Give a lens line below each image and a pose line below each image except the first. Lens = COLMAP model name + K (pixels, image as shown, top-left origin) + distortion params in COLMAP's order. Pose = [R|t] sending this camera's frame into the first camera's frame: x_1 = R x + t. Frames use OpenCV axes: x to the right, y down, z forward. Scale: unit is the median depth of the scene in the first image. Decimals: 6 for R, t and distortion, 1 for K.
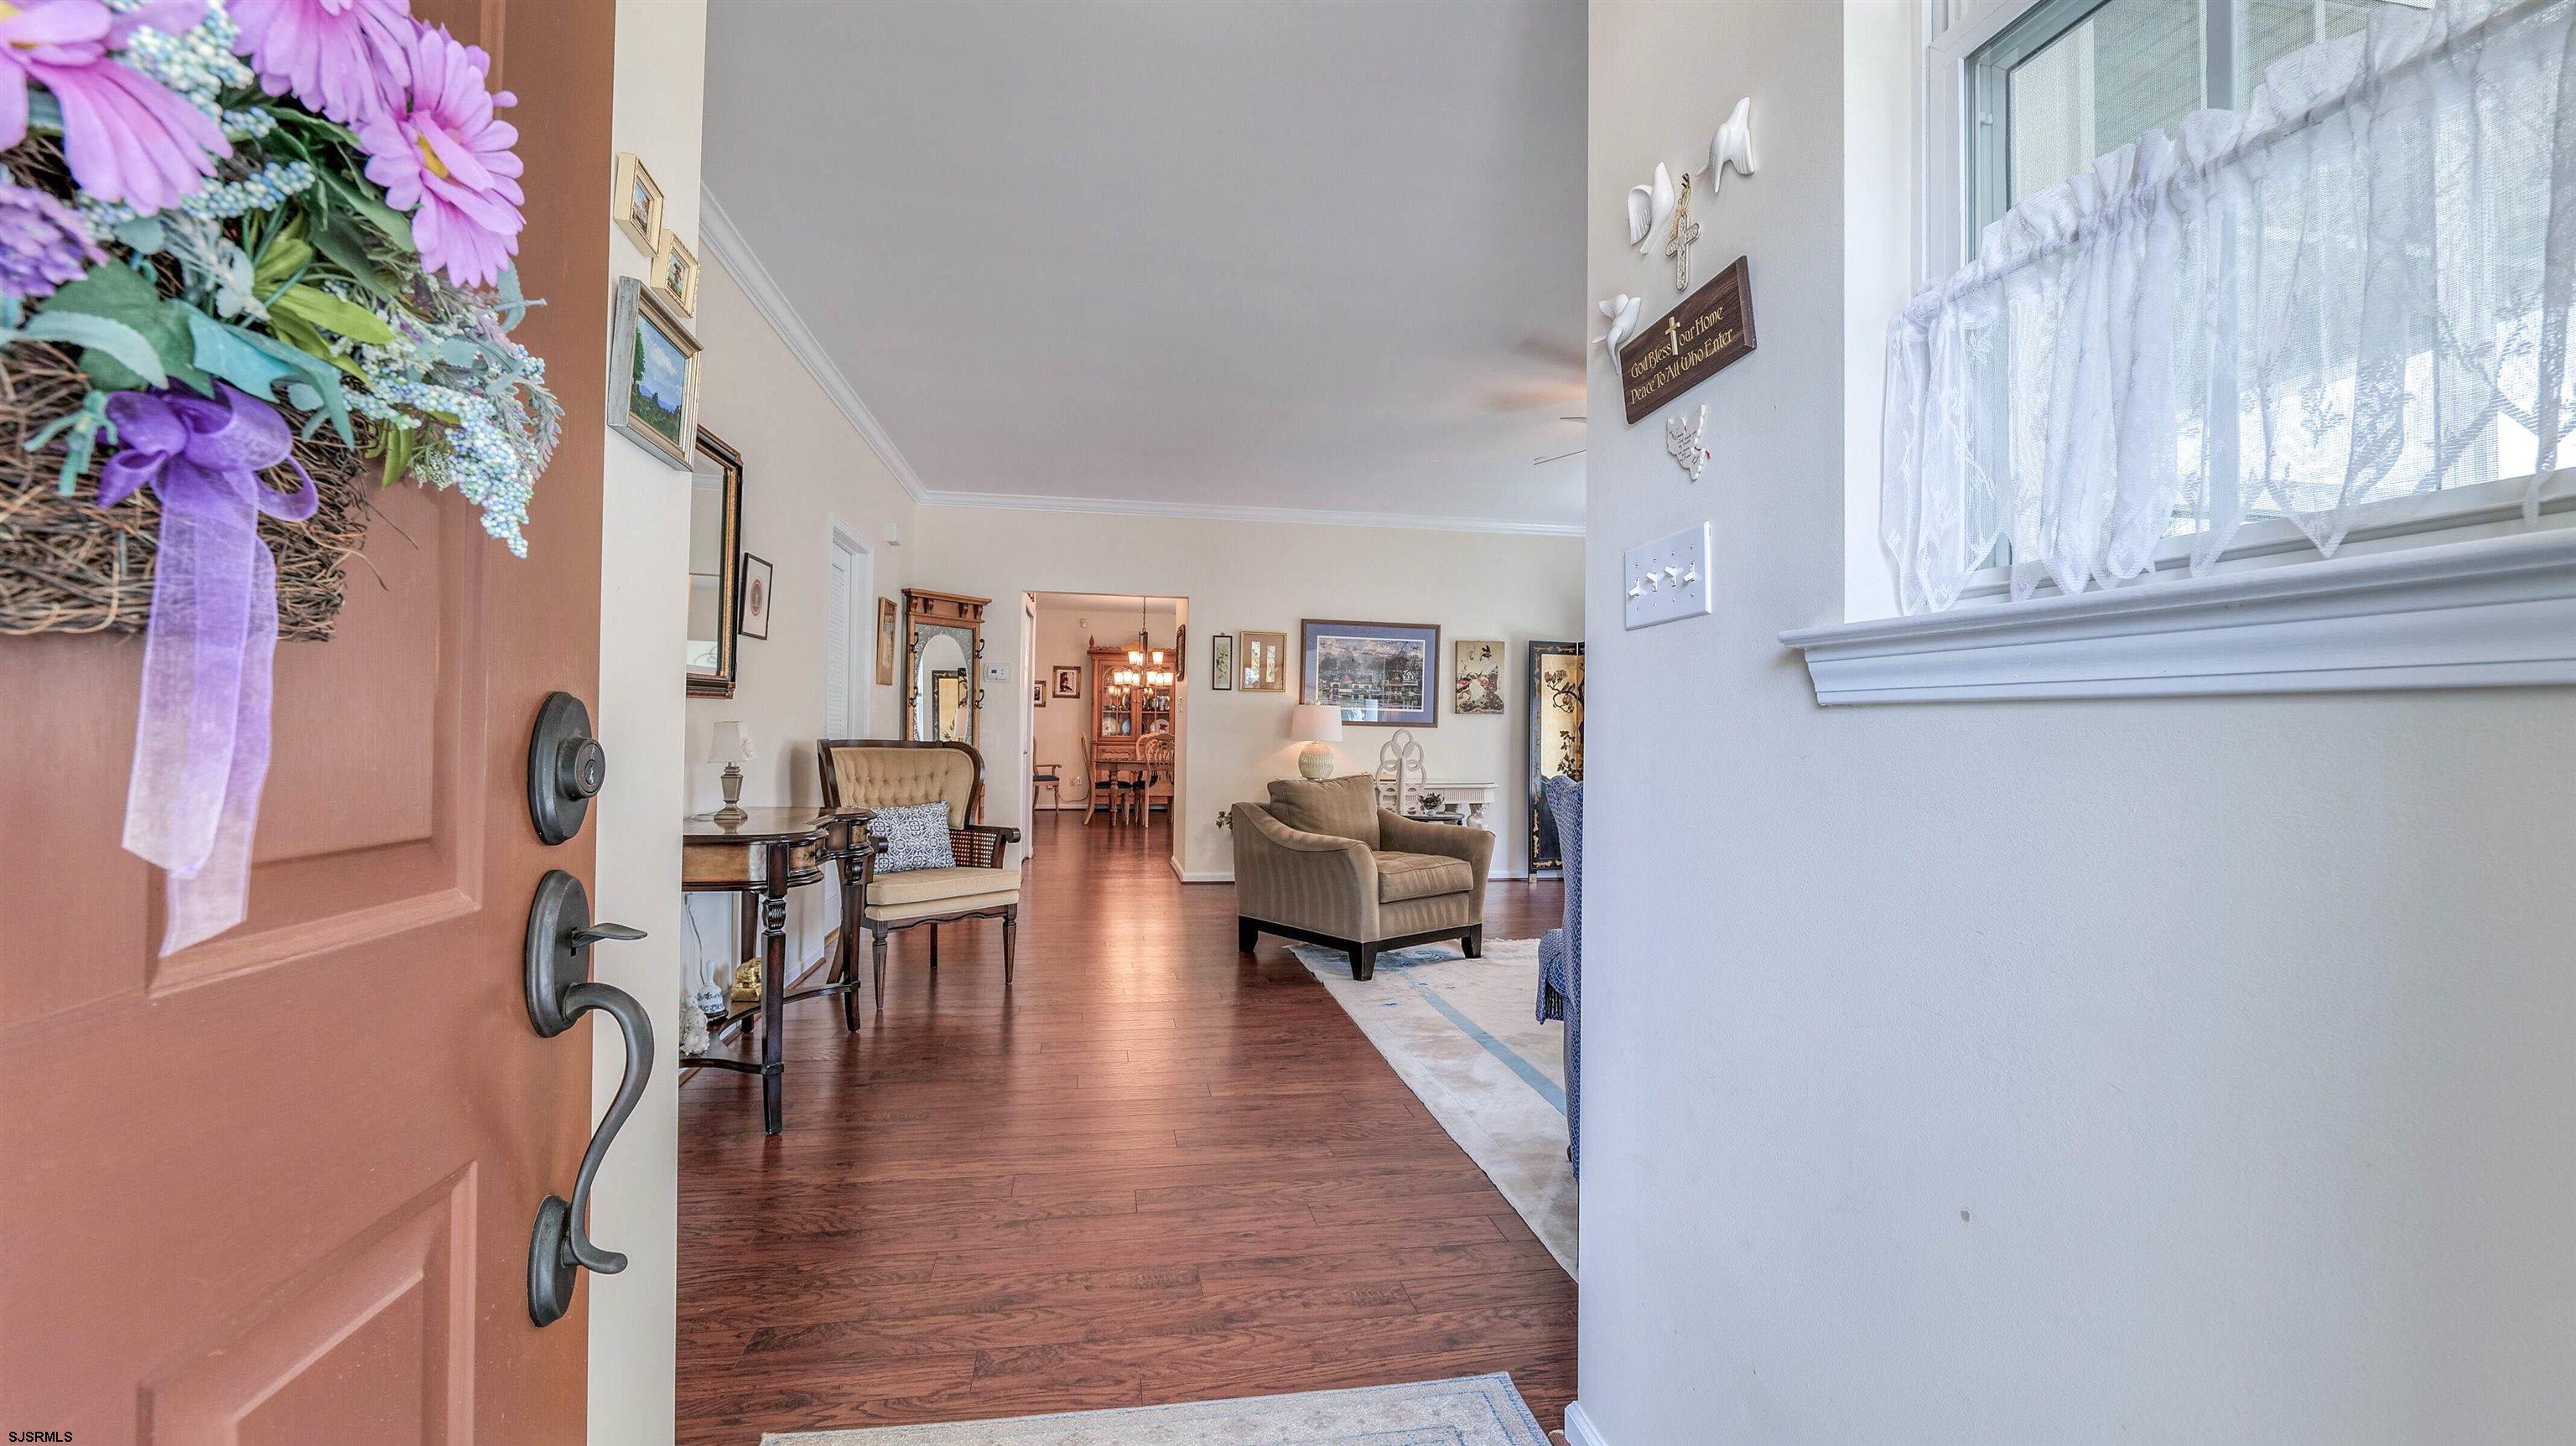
lens RADIAL K [[1044.7, 0, 1288.4], [0, 1044.7, 711.9], [0, 0, 1]] dist [-0.011709, -0.000119]
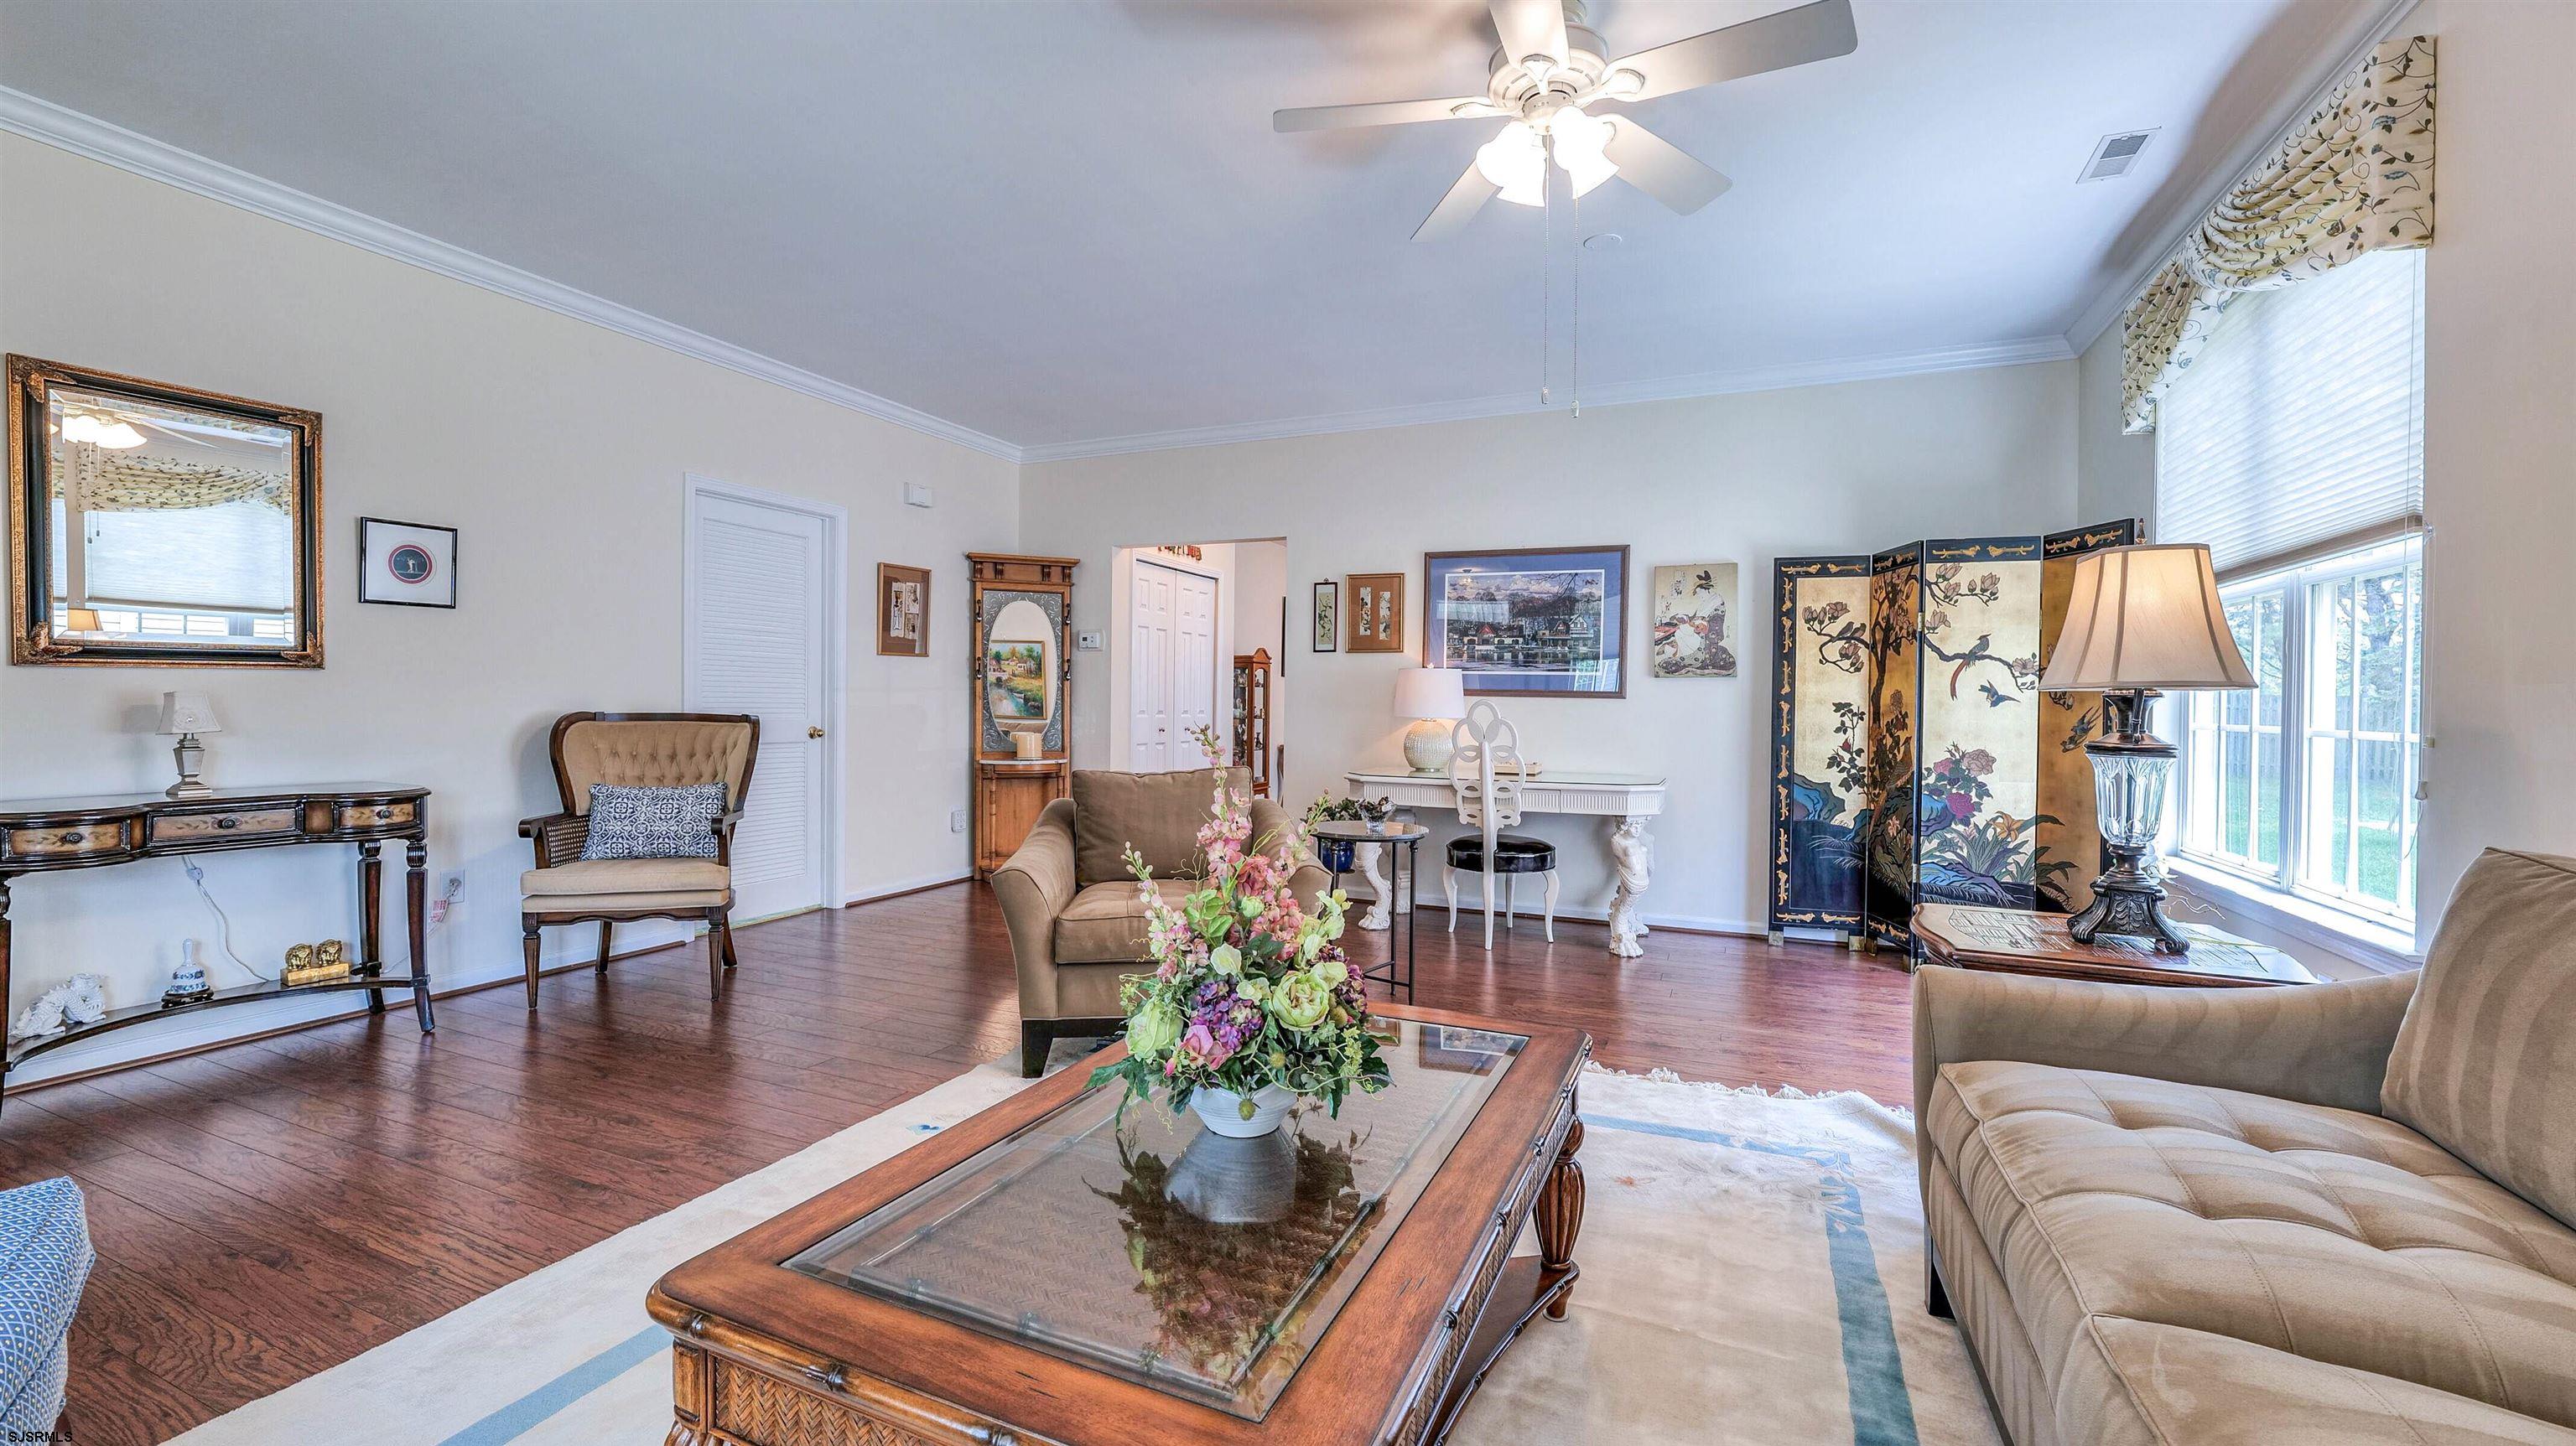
lens RADIAL K [[1044.7, 0, 1281.9], [0, 1044.7, 716.8], [0, 0, 1]] dist [-0.011709, -0.000119]
pose [[0.828639, 0.002966, -0.559775, 0.336148], [0.010937, 0.999709, 0.021487, 0.010045], [0.559676, -0.023928, 0.828366, 0.319144]]
